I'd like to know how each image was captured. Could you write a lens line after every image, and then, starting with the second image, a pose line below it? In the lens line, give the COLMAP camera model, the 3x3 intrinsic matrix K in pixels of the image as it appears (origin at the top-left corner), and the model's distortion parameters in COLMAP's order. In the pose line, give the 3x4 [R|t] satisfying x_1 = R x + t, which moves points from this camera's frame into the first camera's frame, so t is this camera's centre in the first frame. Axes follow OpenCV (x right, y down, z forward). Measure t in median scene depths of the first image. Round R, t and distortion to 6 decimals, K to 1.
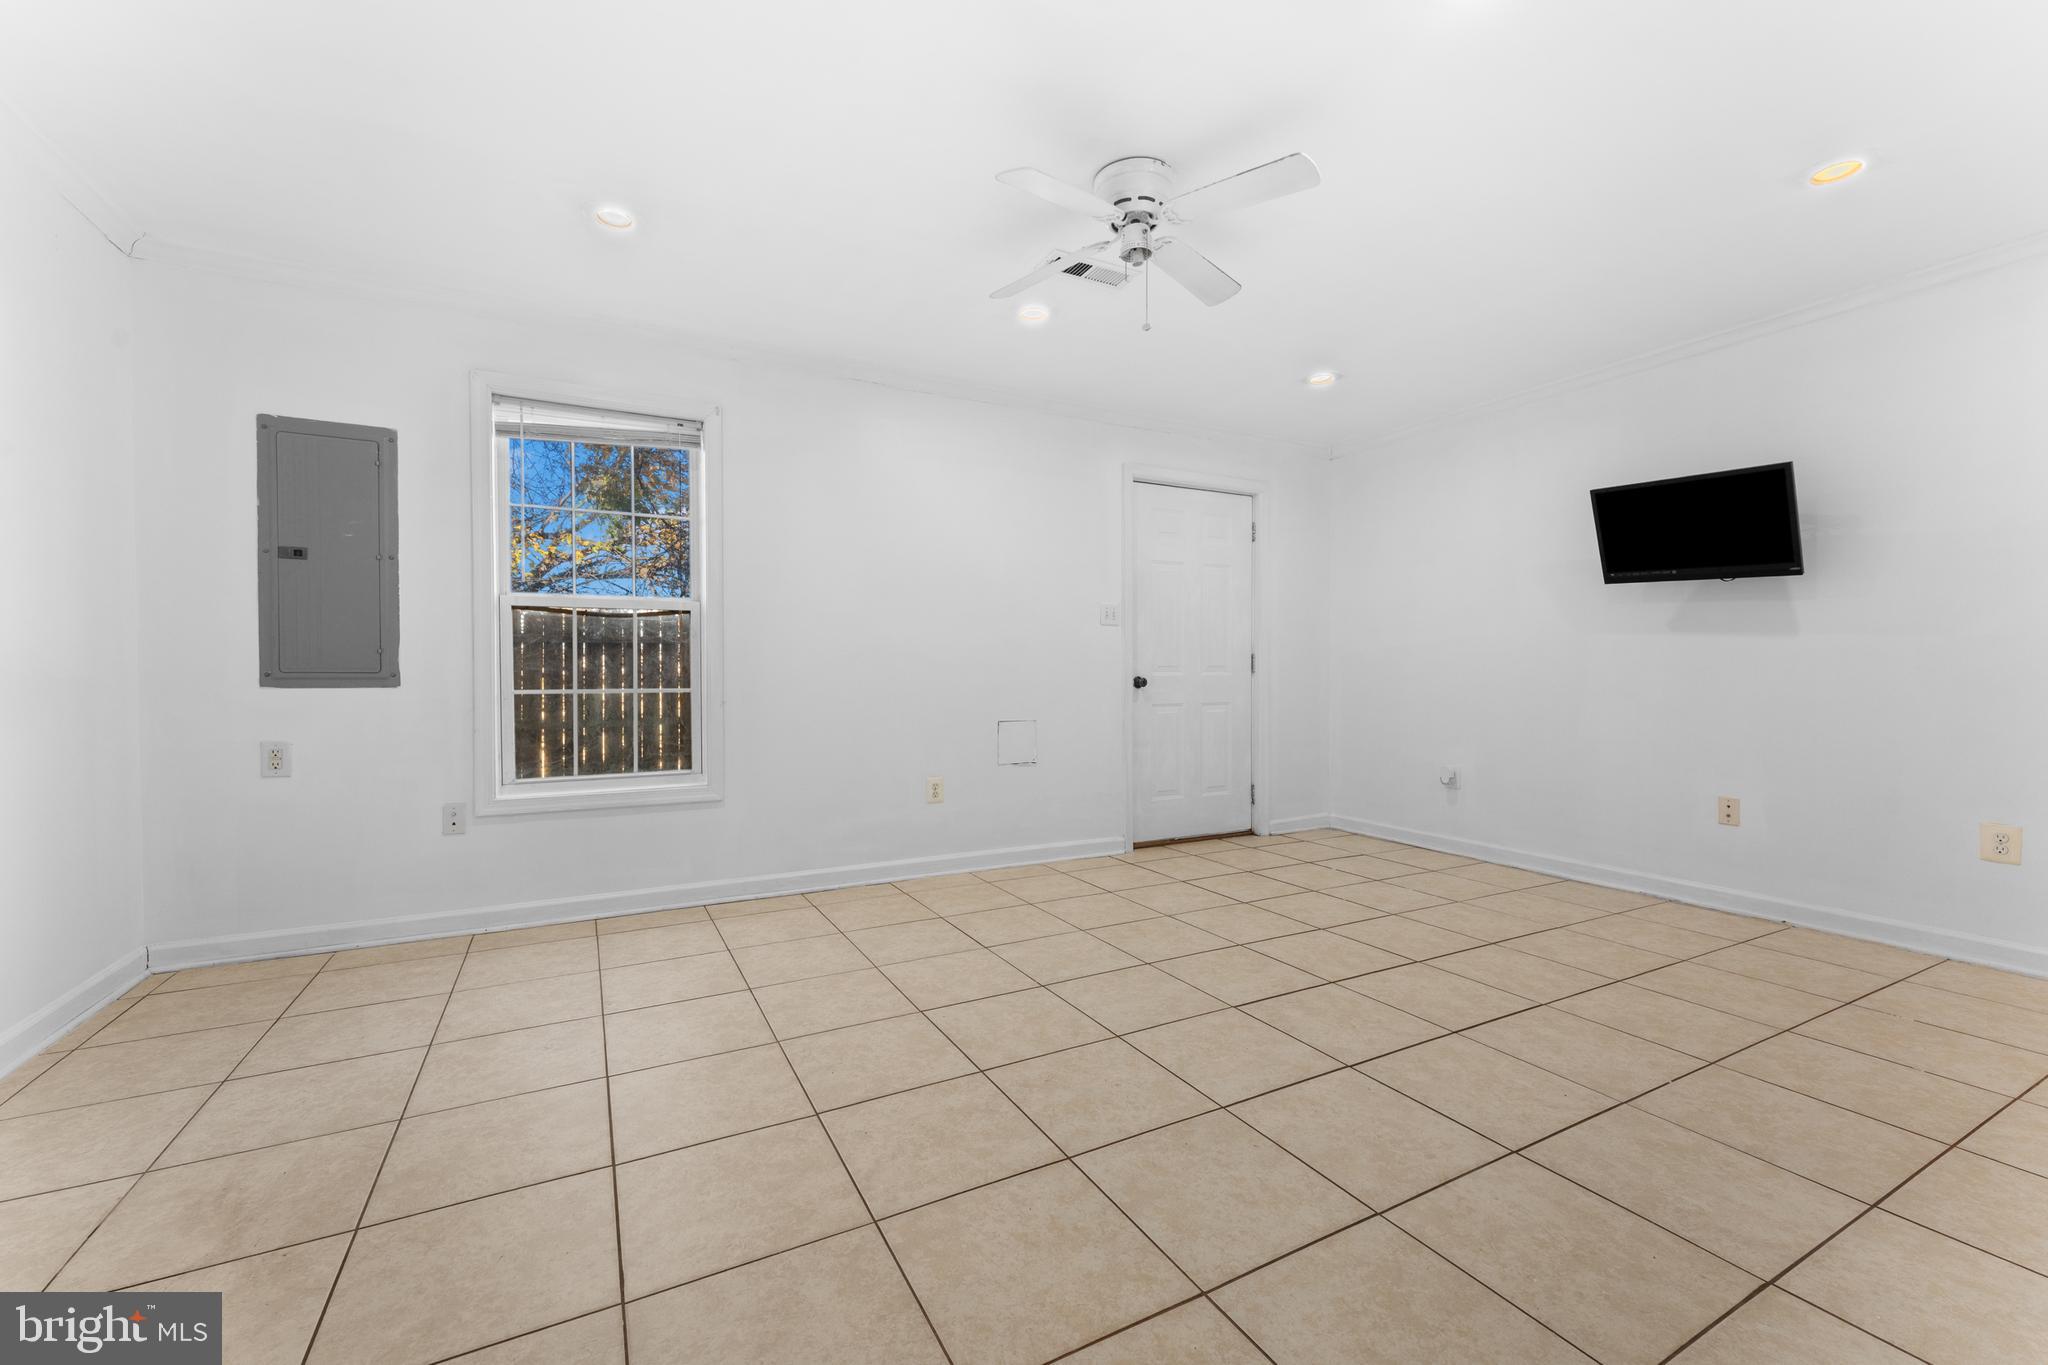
lens RADIAL K [[810.7, 0, 1011.8], [0, 810.7, 694.1], [0, 0, 1]] dist [0.000792, 0.000184]
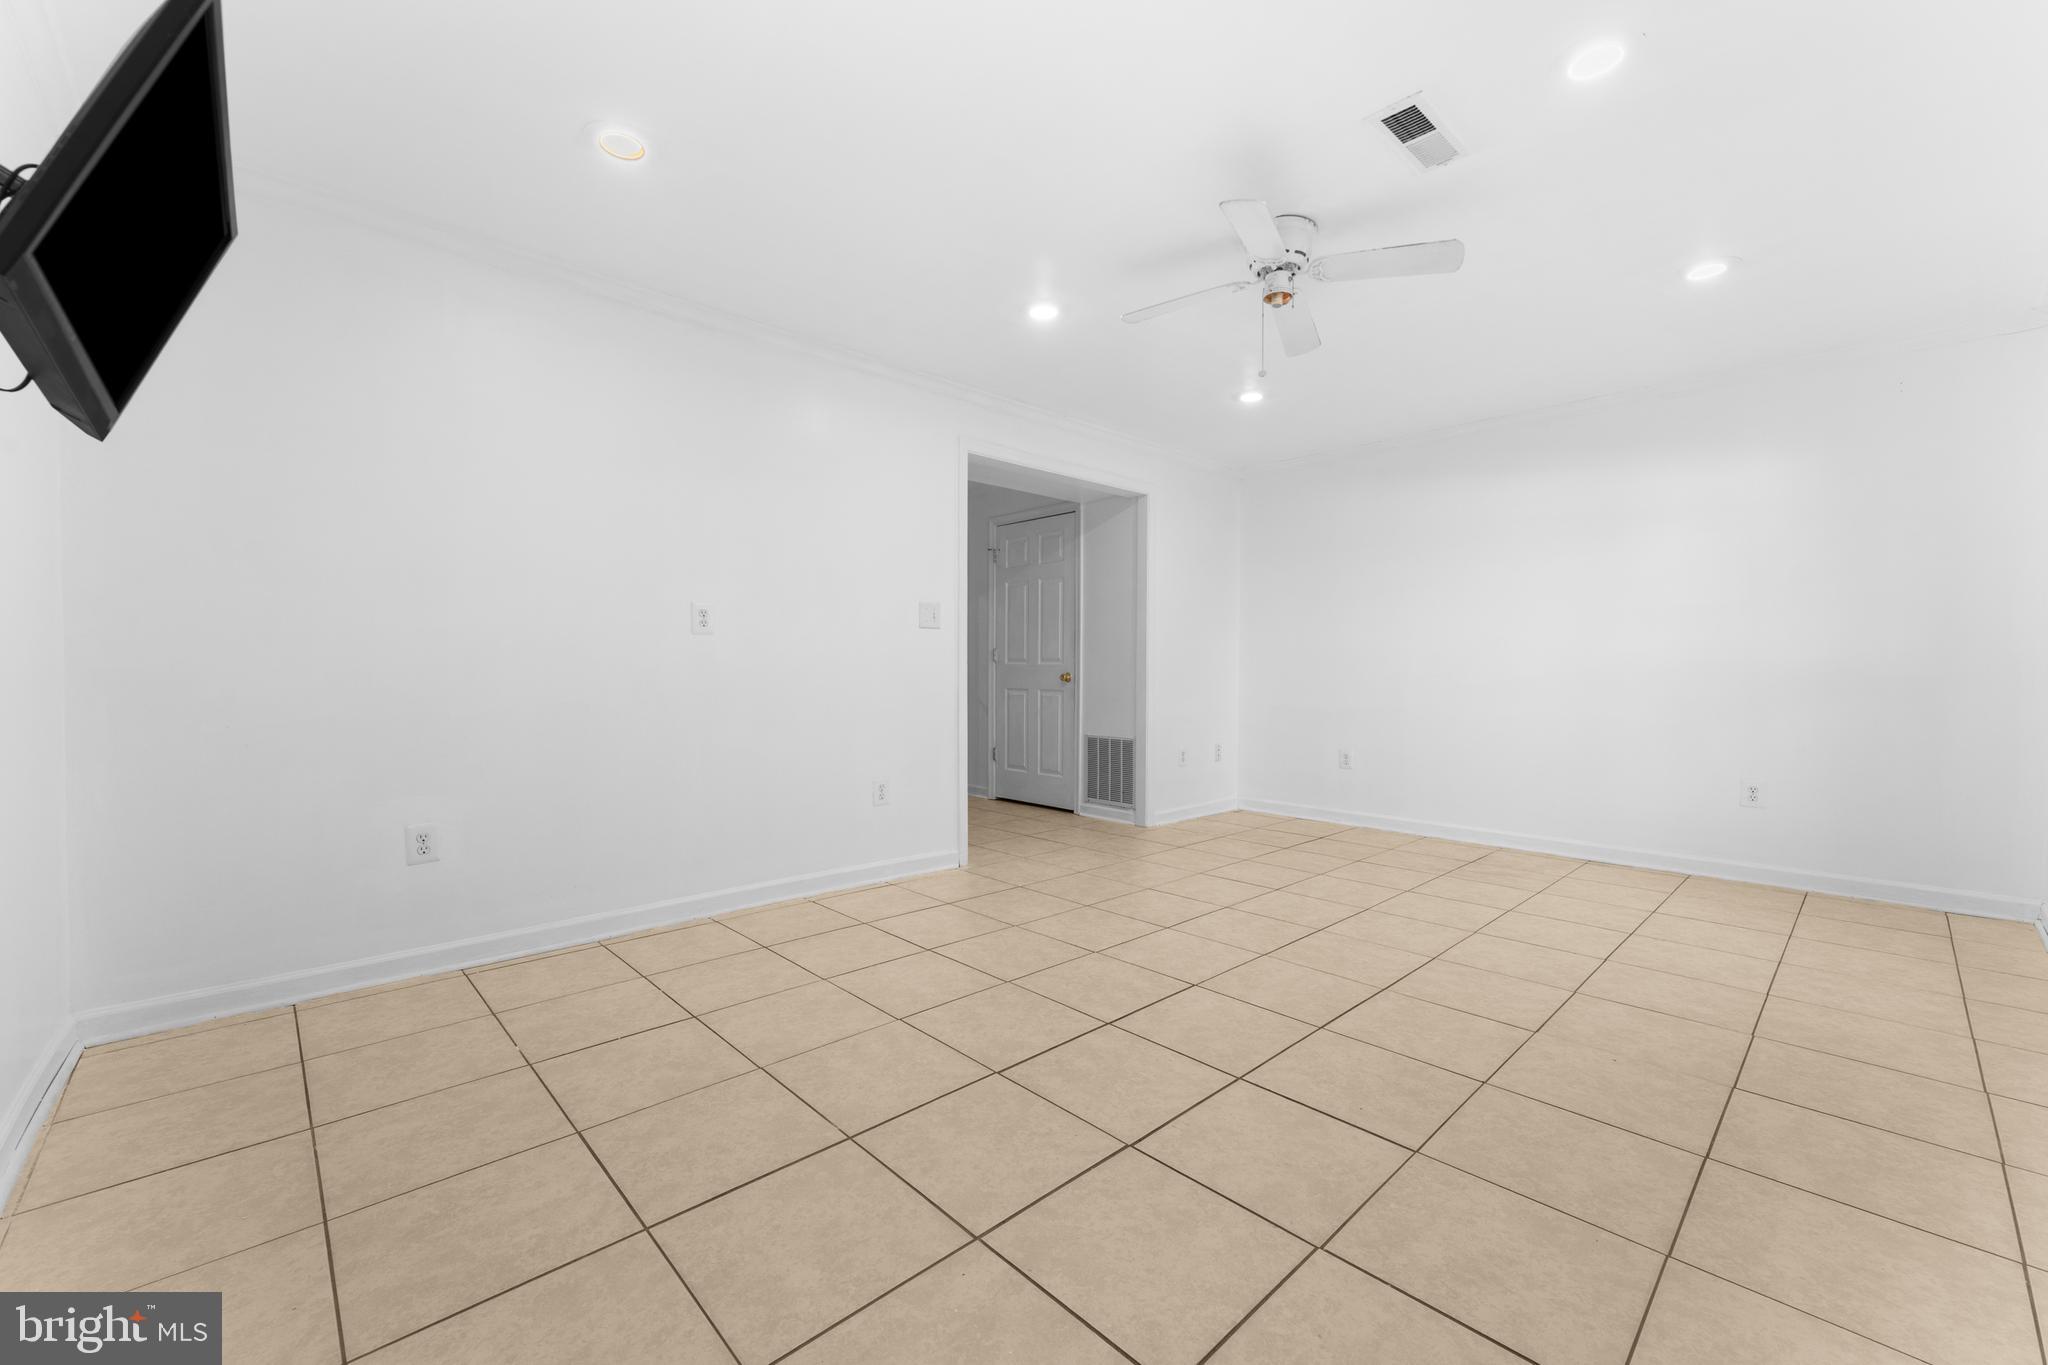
lens RADIAL K [[824.1, 0, 1017.2], [0, 824.1, 680.1], [0, 0, 1]] dist [-0.000273, 0.000067]
pose [[-0.962692, -0.000145, -0.270600, 0.758599], [-0.010561, 0.999258, 0.037038, -0.048326], [0.270394, 0.038514, -0.961979, 1.883368]]
